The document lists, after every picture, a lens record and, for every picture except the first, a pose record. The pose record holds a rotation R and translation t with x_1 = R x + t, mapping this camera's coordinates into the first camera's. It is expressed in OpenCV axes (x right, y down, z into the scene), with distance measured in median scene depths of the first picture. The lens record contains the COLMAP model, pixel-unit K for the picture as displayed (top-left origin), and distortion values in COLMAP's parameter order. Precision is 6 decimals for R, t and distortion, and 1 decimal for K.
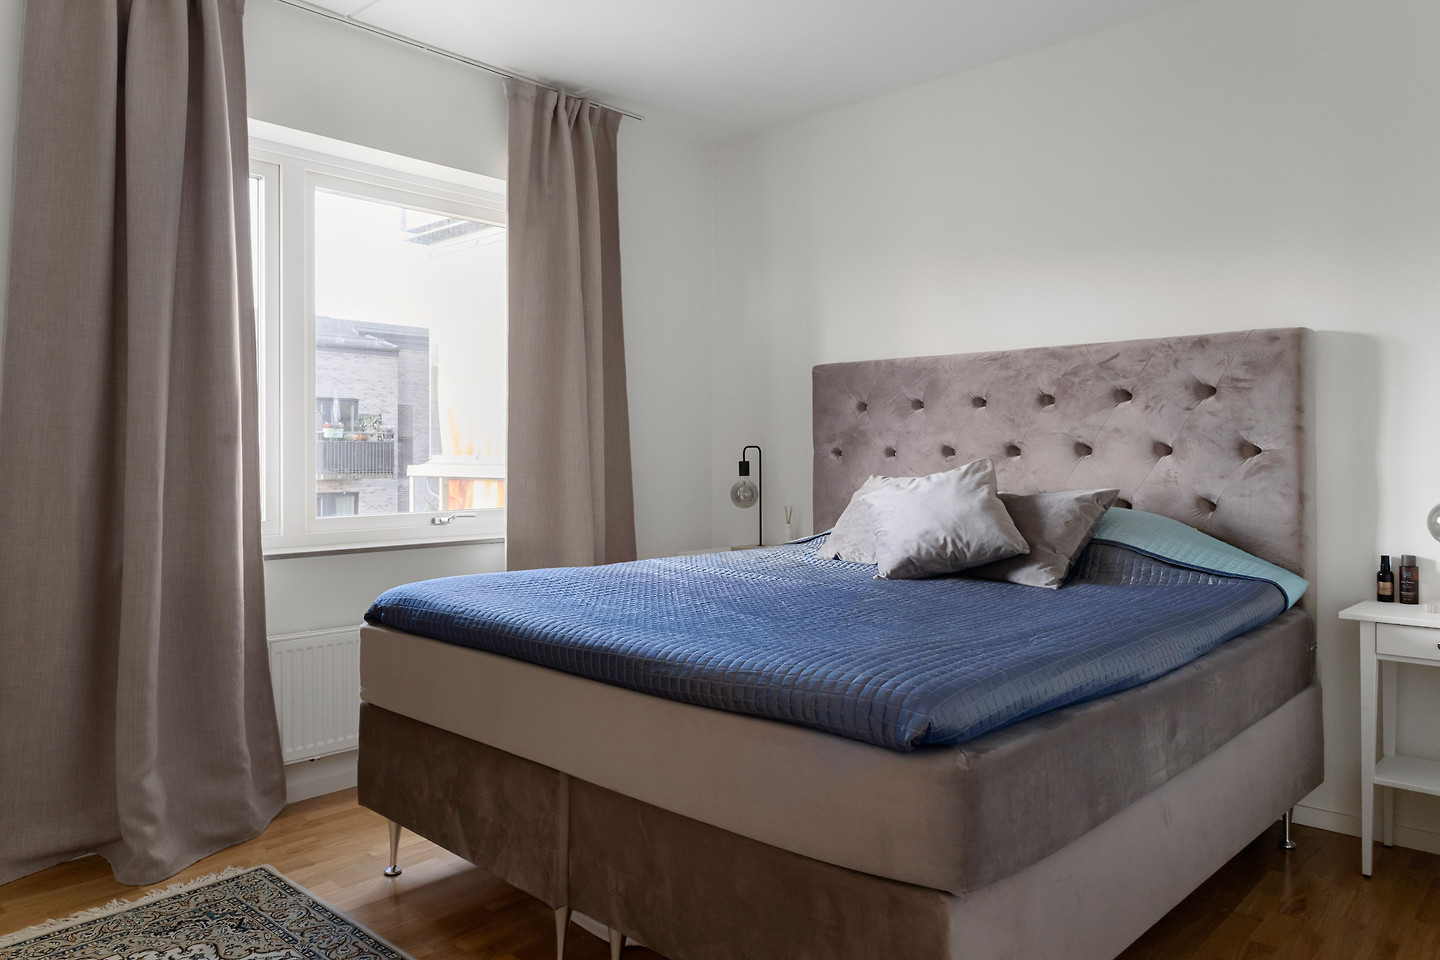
lens RADIAL K [[996.2, 0, 728.3], [0, 996.2, 448.3], [0, 0, 1]] dist [0.005892, -0.011445]
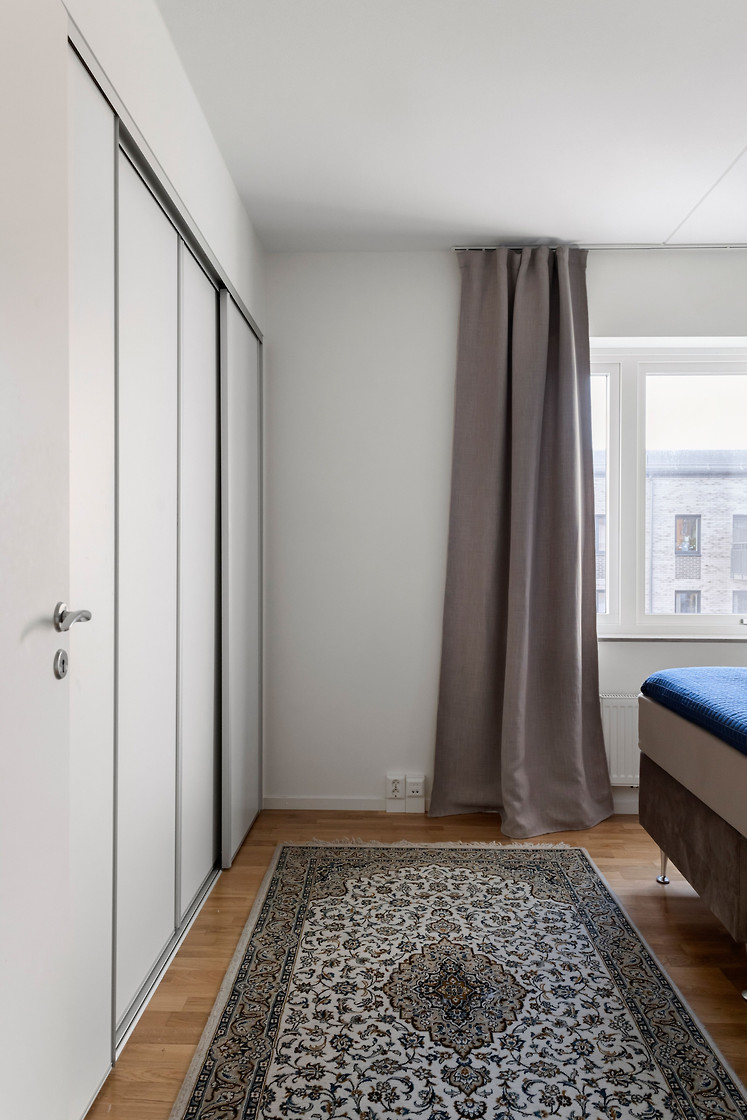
lens RADIAL K [[774.8, 0, 373.6], [0, 774.8, 561.3], [0, 0, 1]] dist [0.005892, -0.011445]
pose [[0.647587, 0.006503, -0.761964, 0.213155], [0.001300, 0.999953, 0.009638, -0.018194], [0.761990, -0.007232, 0.647548, 0.026314]]
